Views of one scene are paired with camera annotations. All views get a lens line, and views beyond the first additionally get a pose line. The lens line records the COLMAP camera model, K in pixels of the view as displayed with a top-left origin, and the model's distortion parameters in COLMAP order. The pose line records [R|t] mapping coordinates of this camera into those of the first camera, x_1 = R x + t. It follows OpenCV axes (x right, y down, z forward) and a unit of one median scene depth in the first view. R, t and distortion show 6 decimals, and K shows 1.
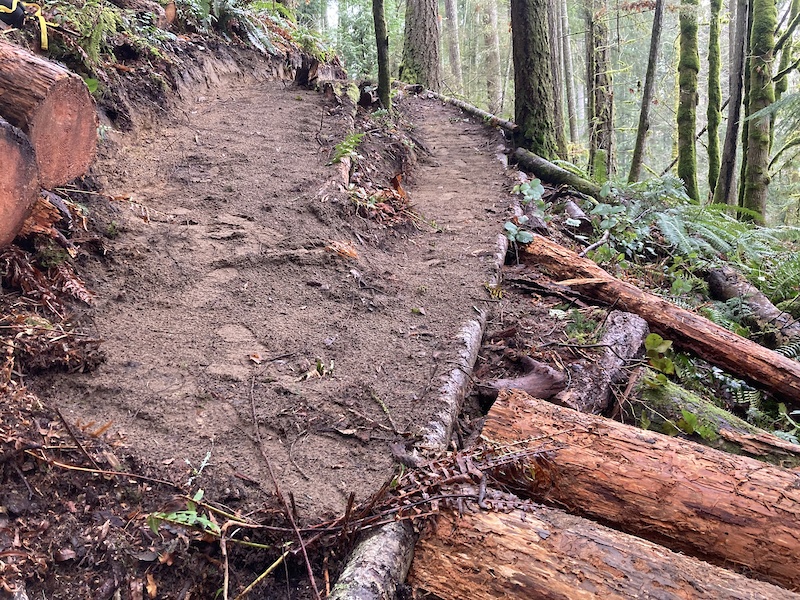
lens RADIAL K [[645.0, 0, 397.7], [0, 645.0, 292.5], [0, 0, 1]] dist [0.030654, -0.026298]
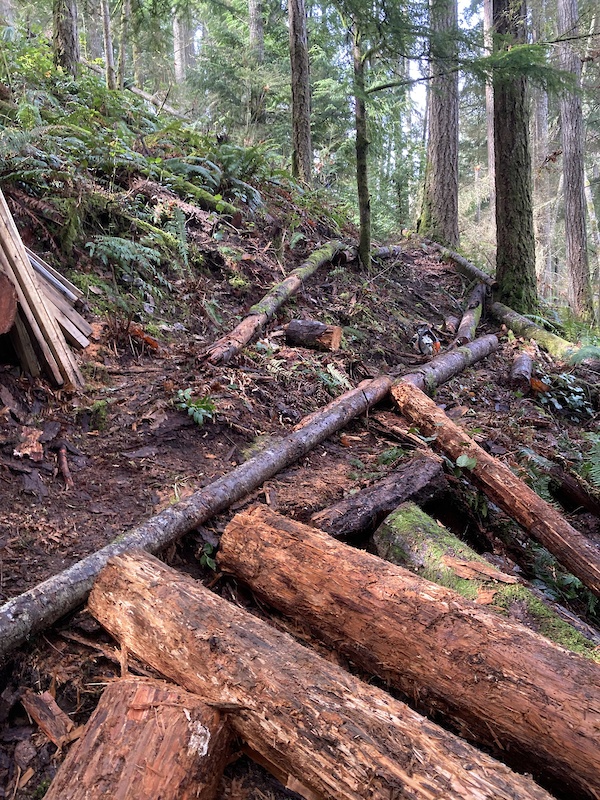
lens RADIAL K [[645.0, 0, 297.8], [0, 645.0, 404.5], [0, 0, 1]] dist [0.030654, -0.026298]
pose [[0.969811, 0.049846, -0.238710, 0.147295], [-0.061195, 0.997309, -0.040366, -0.000708], [0.236055, 0.053755, 0.970252, -0.069297]]
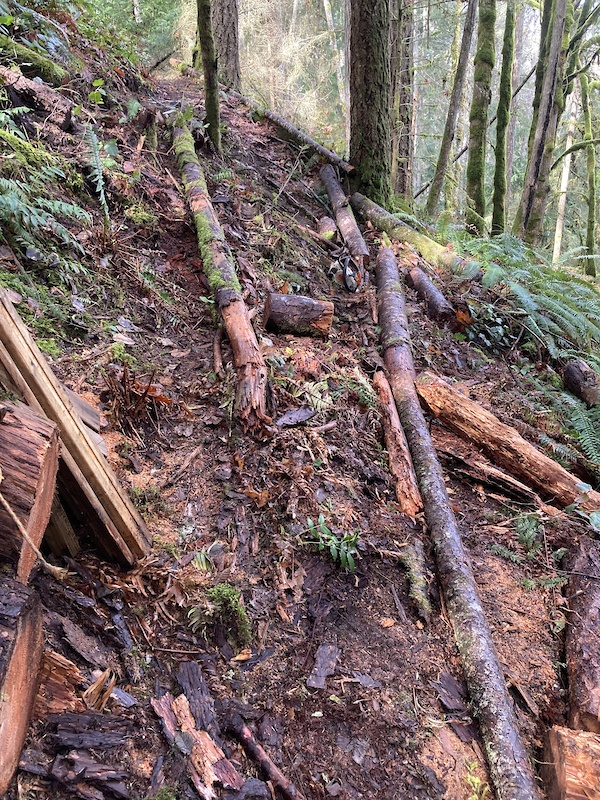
lens RADIAL K [[645.0, 0, 299.9], [0, 645.0, 394.9], [0, 0, 1]] dist [0.030654, -0.026298]
pose [[0.977841, -0.033807, 0.206600, -0.099614], [-0.008900, 0.979270, 0.202363, -0.137119], [-0.209159, -0.199718, 0.957270, 0.076265]]
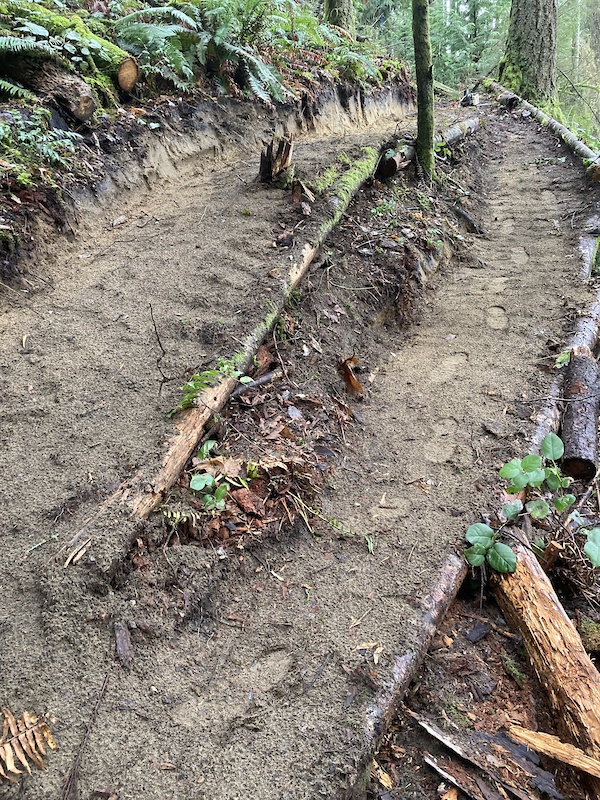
lens RADIAL K [[645.0, 0, 302.9], [0, 645.0, 403.2], [0, 0, 1]] dist [0.030654, -0.026298]
pose [[0.946869, 0.081972, -0.310998, 0.102384], [-0.023492, 0.982019, 0.187314, -0.164662], [0.320760, -0.170056, 0.931769, 0.234030]]
